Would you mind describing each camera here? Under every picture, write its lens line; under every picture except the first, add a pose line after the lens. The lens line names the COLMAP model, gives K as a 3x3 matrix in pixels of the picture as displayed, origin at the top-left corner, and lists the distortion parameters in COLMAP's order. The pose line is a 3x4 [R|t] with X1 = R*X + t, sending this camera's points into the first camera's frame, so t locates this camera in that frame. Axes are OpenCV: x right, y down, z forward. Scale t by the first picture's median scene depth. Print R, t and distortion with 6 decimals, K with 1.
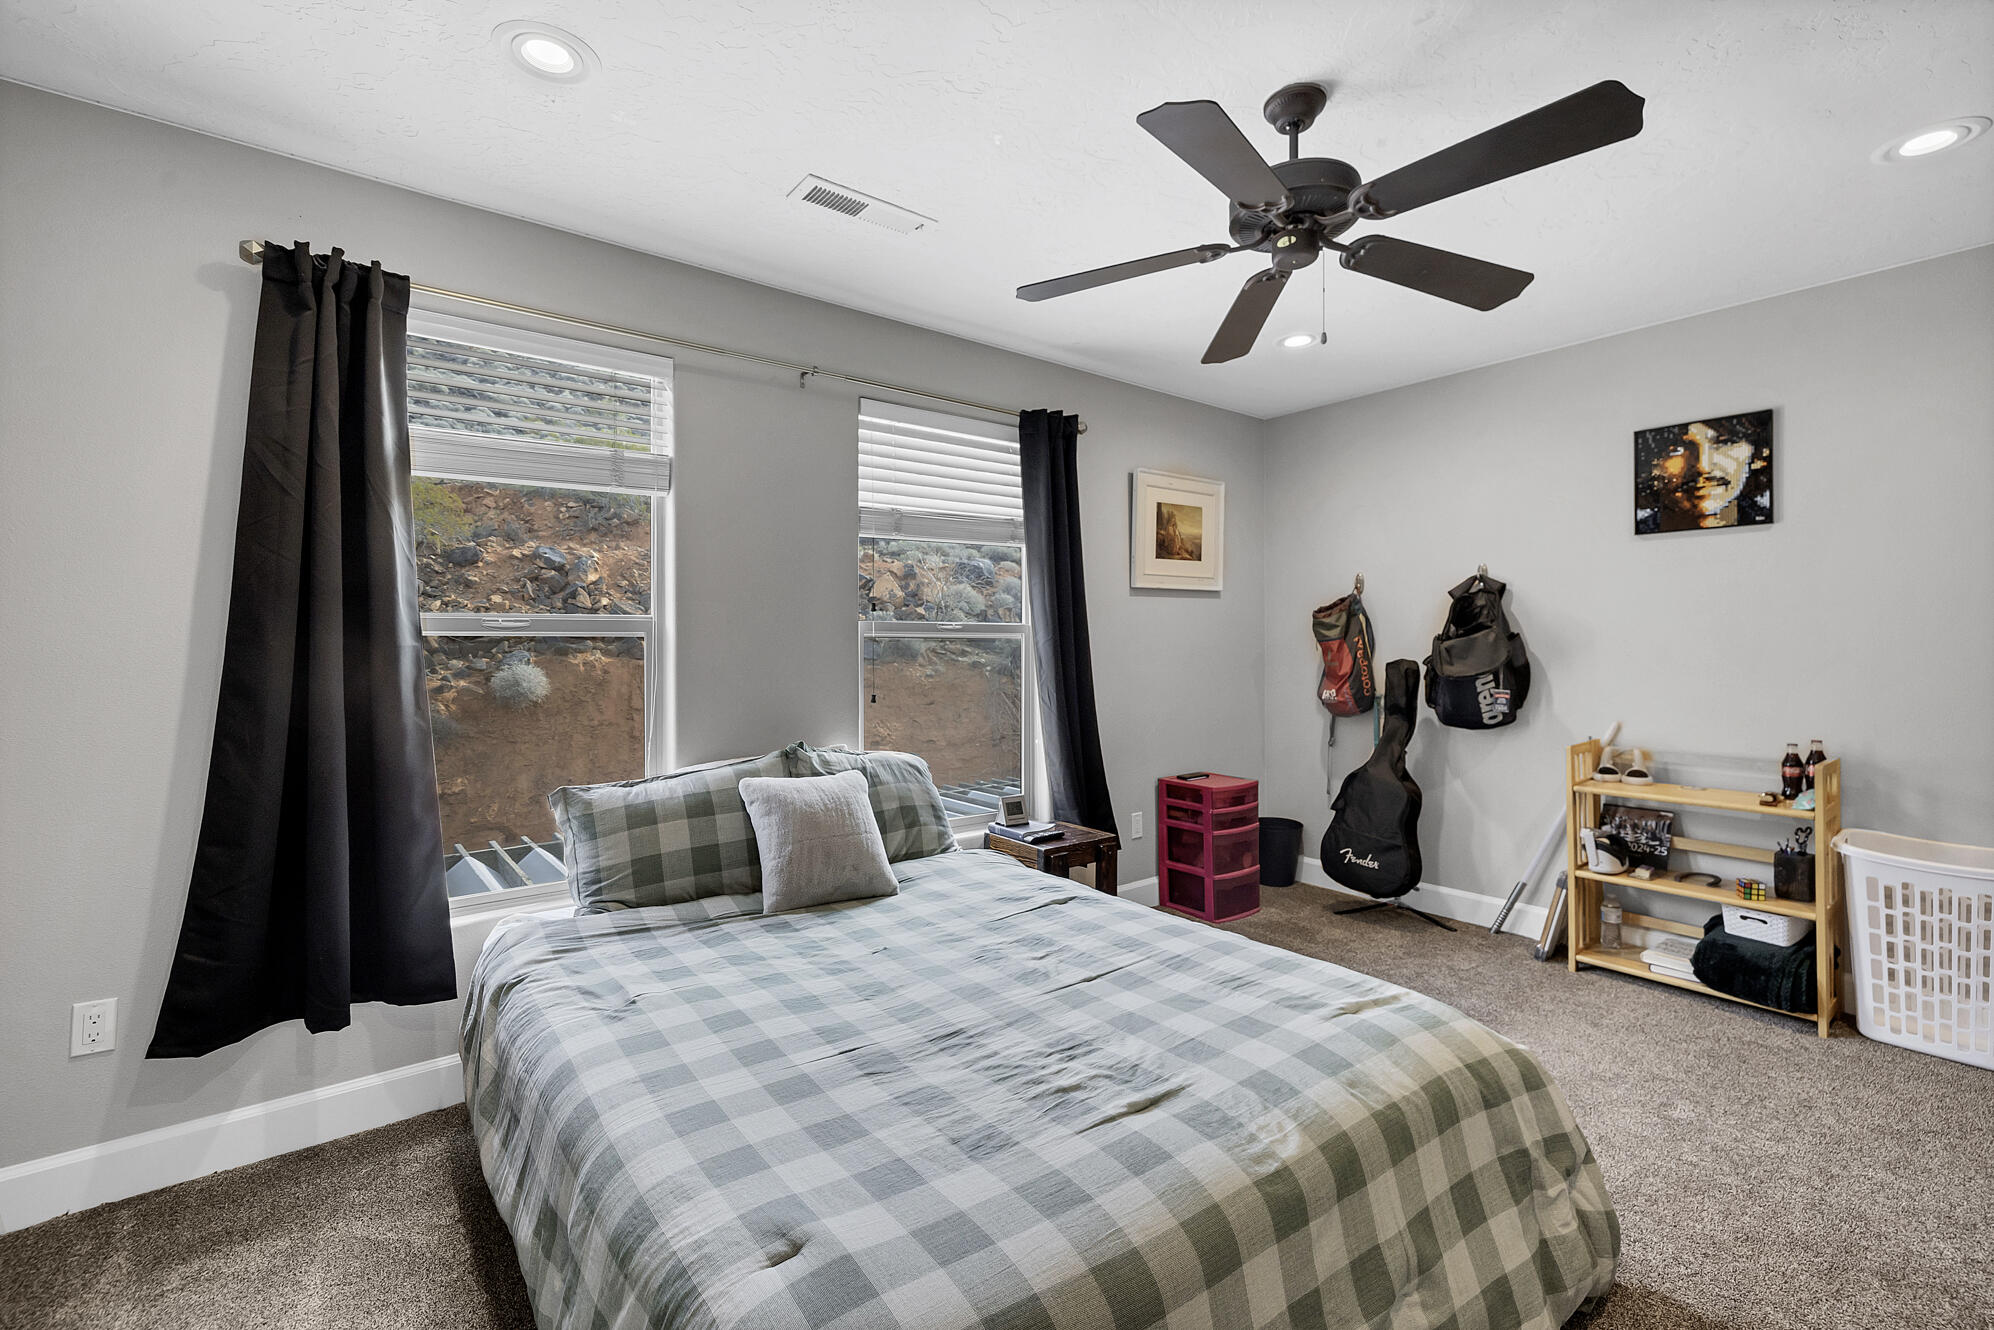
lens RADIAL K [[877.2, 0, 1007.7], [0, 877.2, 650.2], [0, 0, 1]] dist [0.000850, 0.000497]
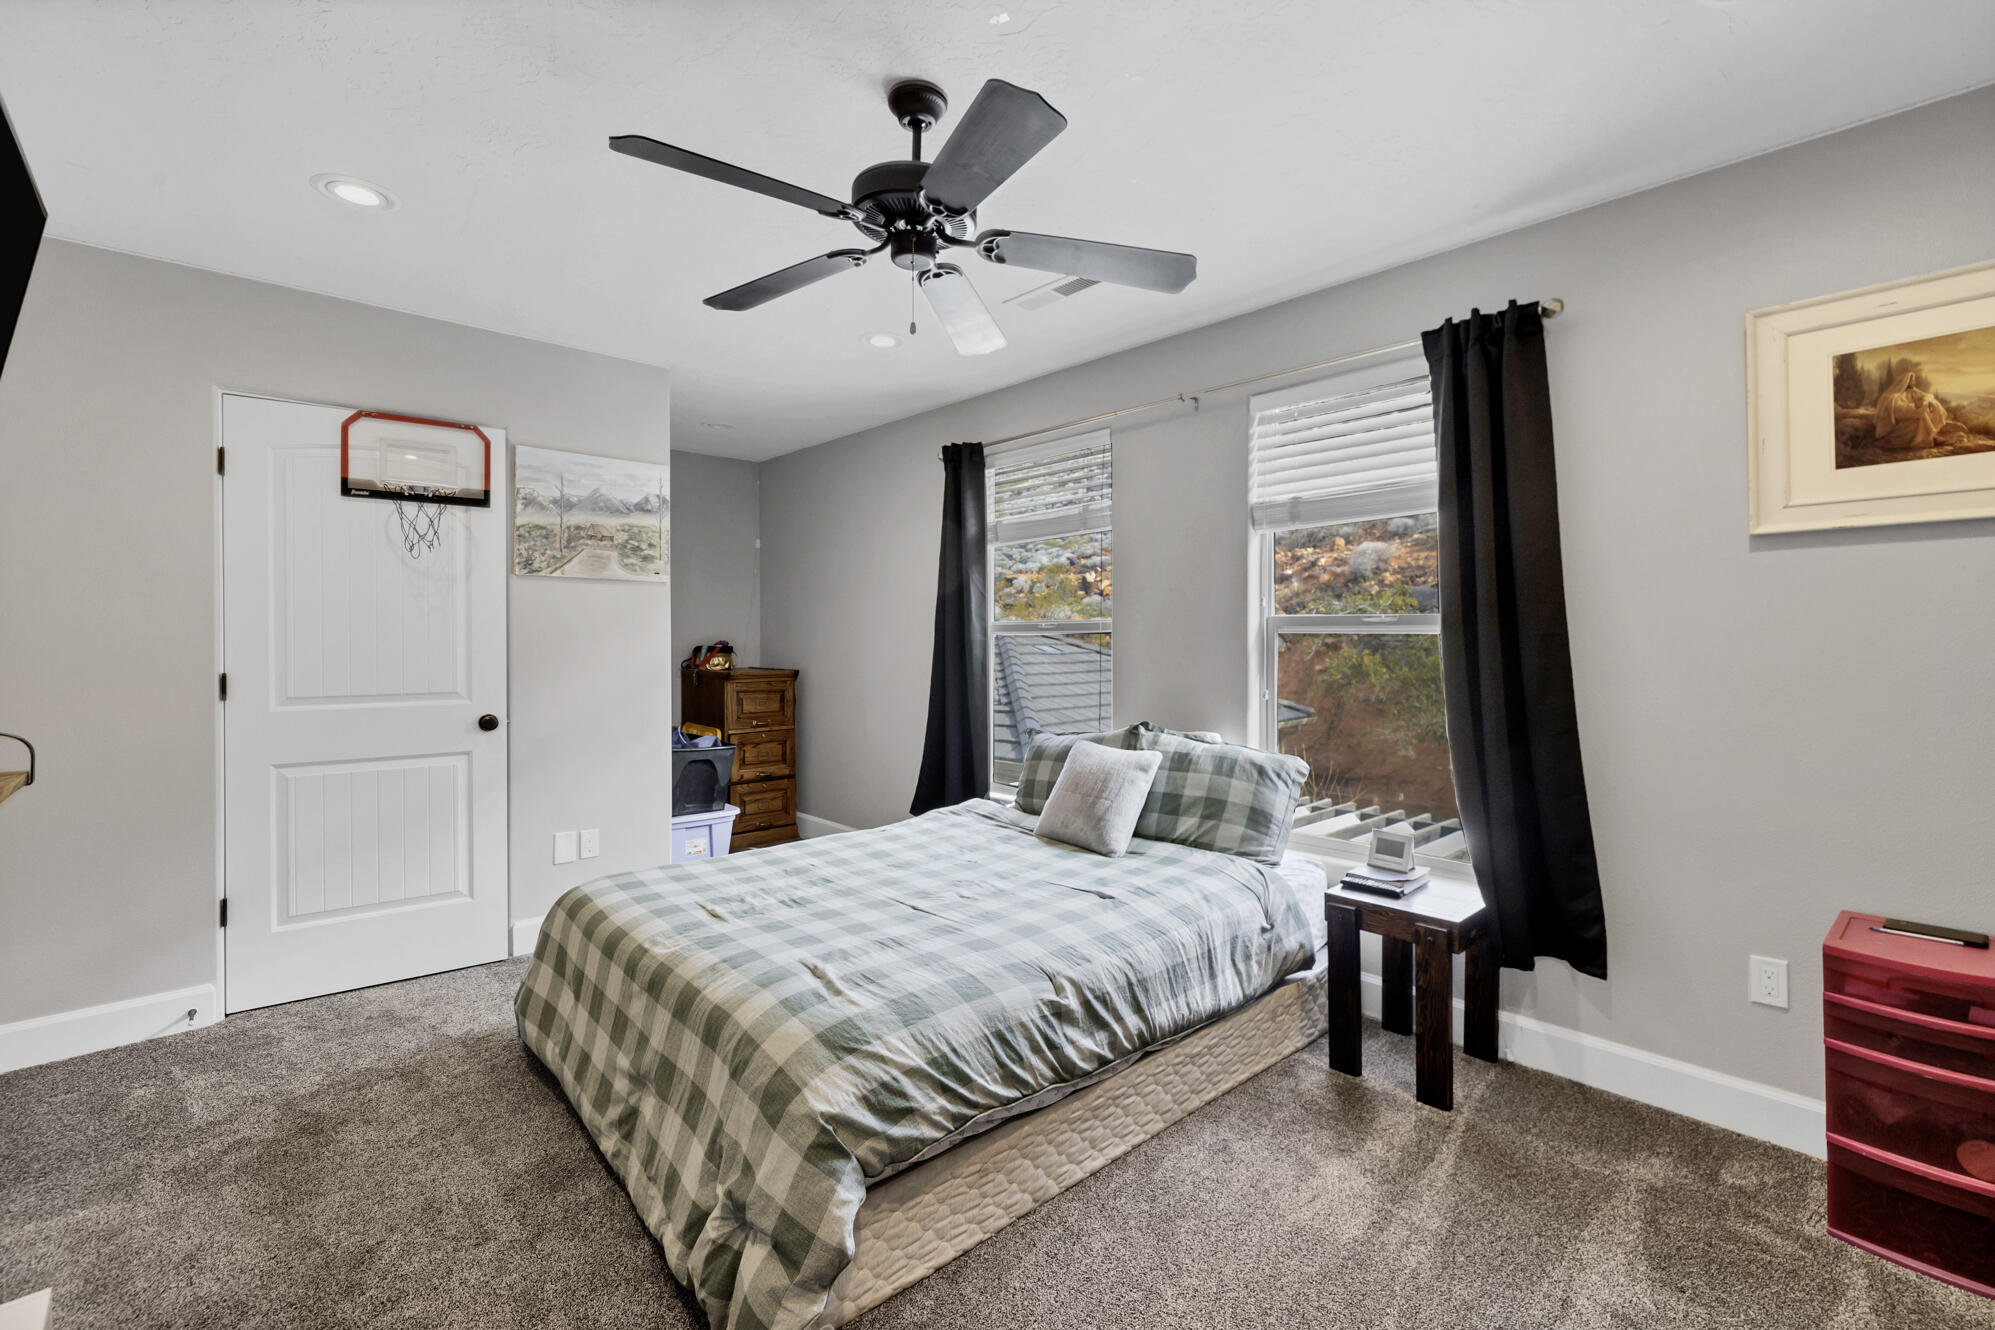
lens RADIAL K [[877.6, 0, 989.6], [0, 877.6, 655.8], [0, 0, 1]] dist [0.000850, 0.000497]
pose [[0.058739, 0.027292, -0.997900, 1.033206], [0.000983, 0.999624, 0.027397, -0.019616], [0.998273, -0.002591, 0.058690, 0.784740]]
